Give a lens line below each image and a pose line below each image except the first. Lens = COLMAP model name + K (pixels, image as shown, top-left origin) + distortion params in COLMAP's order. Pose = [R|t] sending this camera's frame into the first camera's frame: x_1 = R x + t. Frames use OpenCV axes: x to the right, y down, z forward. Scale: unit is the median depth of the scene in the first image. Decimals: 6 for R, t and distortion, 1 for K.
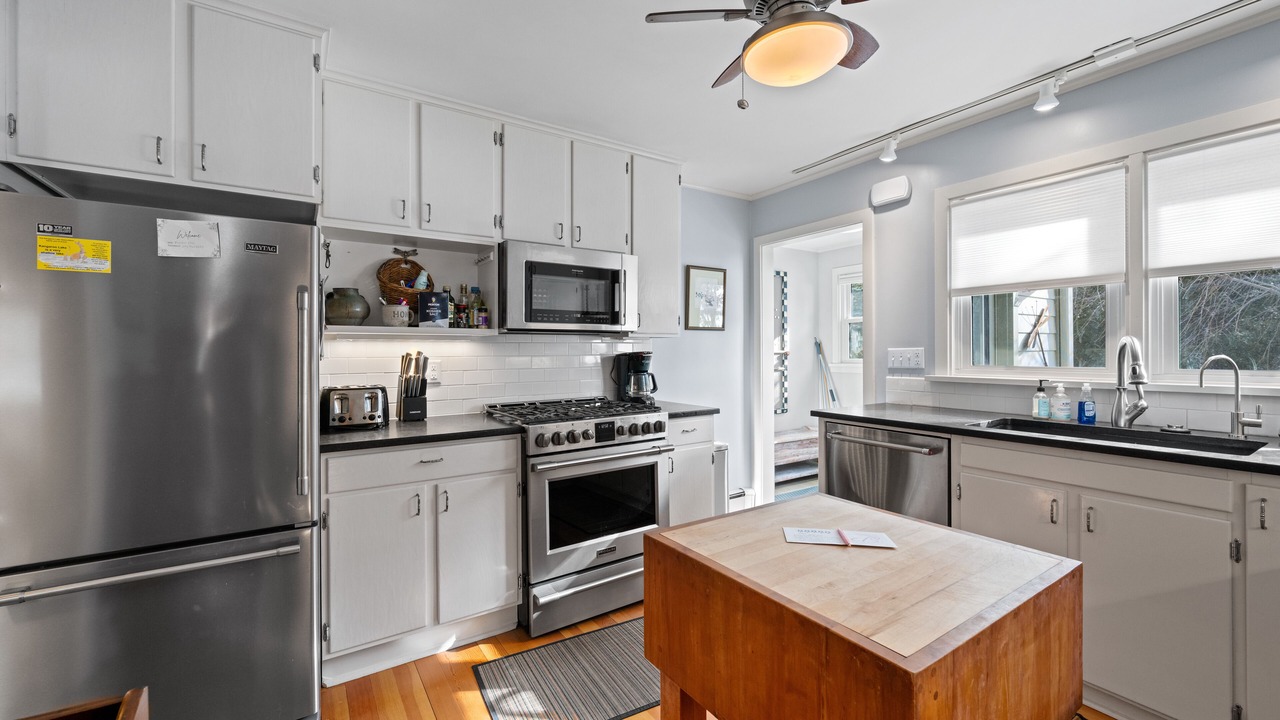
lens RADIAL K [[506.1, 0, 661.8], [0, 506.1, 353.6], [0, 0, 1]] dist [-0.003939, -0.000203]
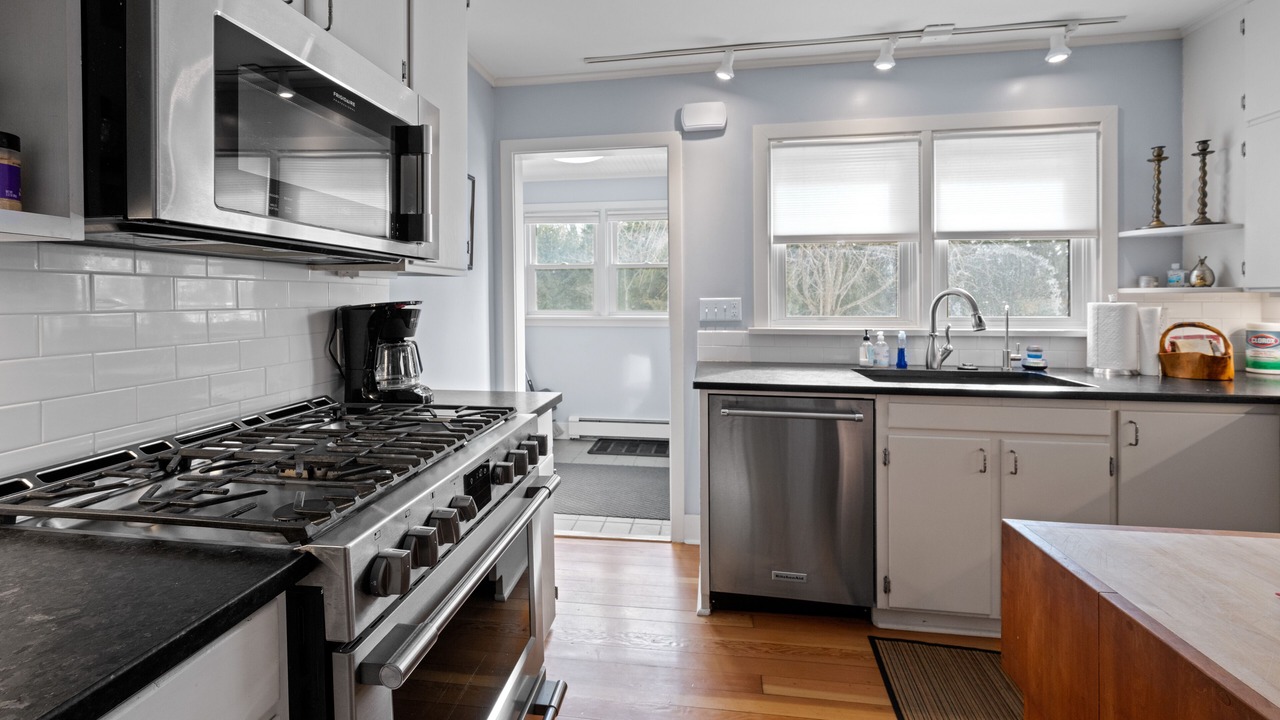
lens RADIAL K [[506.1, 0, 628.9], [0, 506.1, 309.8], [0, 0, 1]] dist [-0.003939, -0.000203]
pose [[0.692051, -0.008316, 0.721801, -0.326307], [0.001131, 0.999945, 0.010436, 0.000370], [-0.721848, -0.006406, 0.692022, 0.607827]]
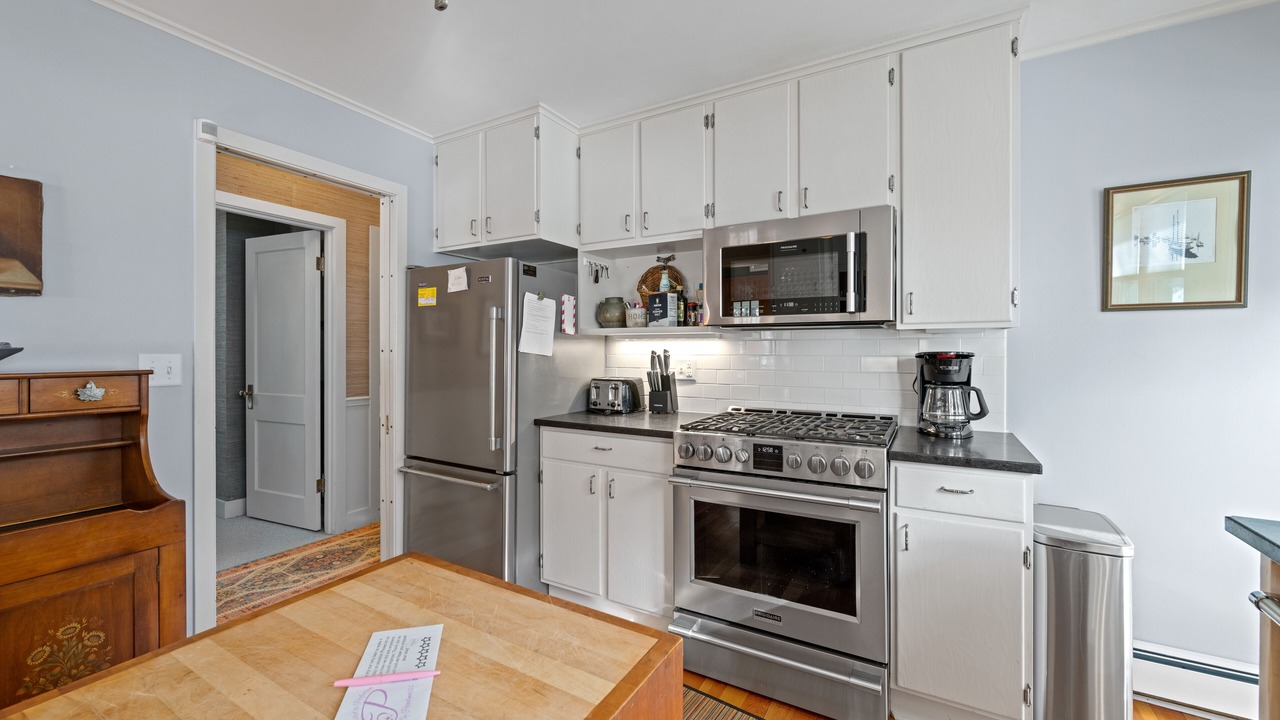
lens RADIAL K [[506.1, 0, 627.4], [0, 506.1, 353.7], [0, 0, 1]] dist [-0.003939, -0.000203]
pose [[0.423212, 0.010224, -0.905973, 0.471622], [-0.009045, 0.999934, 0.007059, -0.002800], [0.905986, 0.005207, 0.423276, 0.484541]]
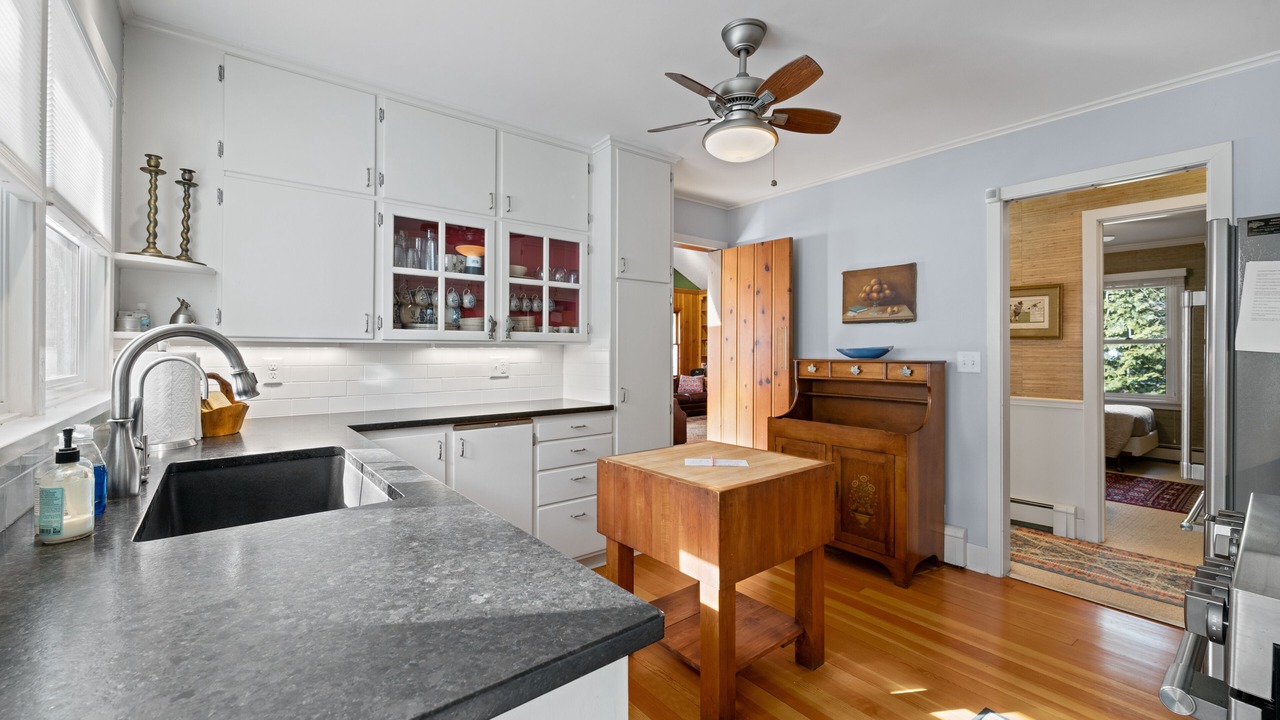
lens RADIAL K [[506.1, 0, 644.1], [0, 506.1, 351.1], [0, 0, 1]] dist [-0.003939, -0.000203]
pose [[-0.995247, 0.004173, -0.097293, 0.352159], [0.003449, 0.999965, 0.007613, -0.004412], [0.097321, 0.007242, -0.995227, 1.320506]]
